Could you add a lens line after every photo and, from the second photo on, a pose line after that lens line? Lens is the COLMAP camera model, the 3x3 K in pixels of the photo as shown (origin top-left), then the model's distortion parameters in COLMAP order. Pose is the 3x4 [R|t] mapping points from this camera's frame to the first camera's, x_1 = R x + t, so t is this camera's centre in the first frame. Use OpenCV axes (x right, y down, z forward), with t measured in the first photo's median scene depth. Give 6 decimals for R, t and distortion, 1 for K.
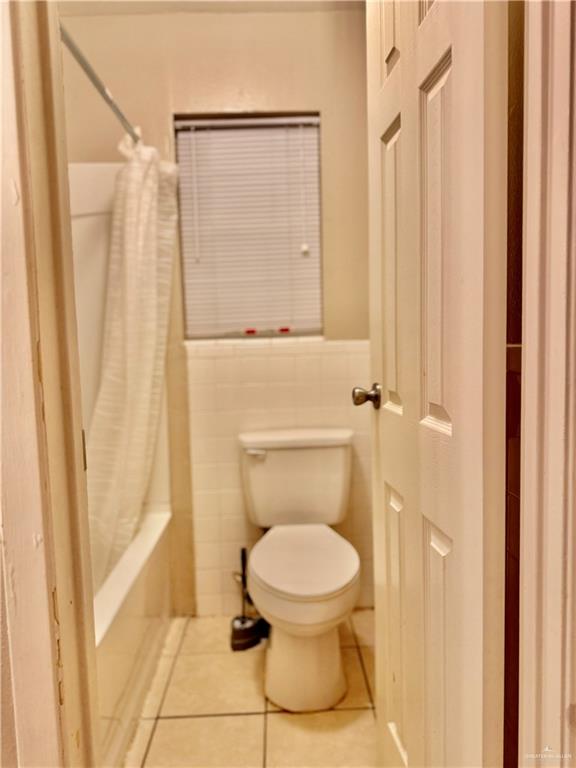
lens RADIAL K [[546.4, 0, 287.6], [0, 546.4, 381.2], [0, 0, 1]] dist [0.054438, -0.044059]
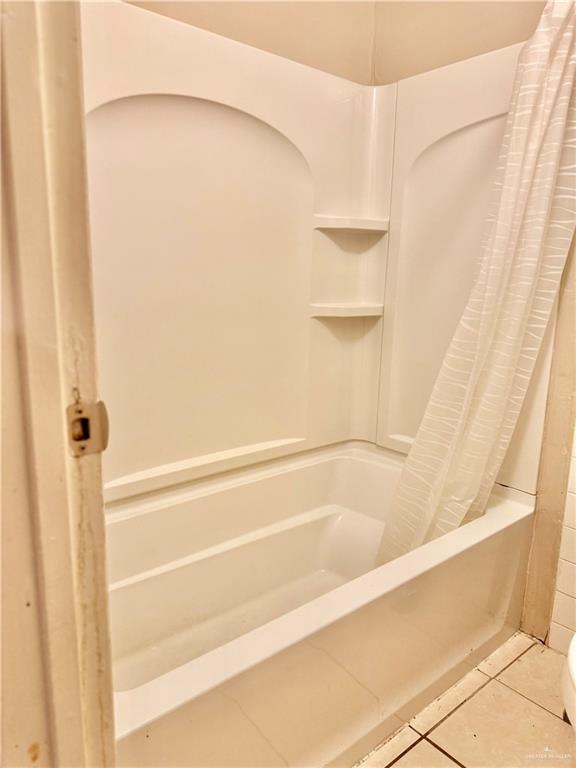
lens RADIAL K [[546.4, 0, 288.1], [0, 546.4, 387.5], [0, 0, 1]] dist [0.054438, -0.044059]
pose [[0.633522, 0.191651, -0.749613, 0.138153], [-0.099722, 0.980981, 0.166526, -0.026241], [0.767271, -0.030745, 0.640585, 0.269151]]
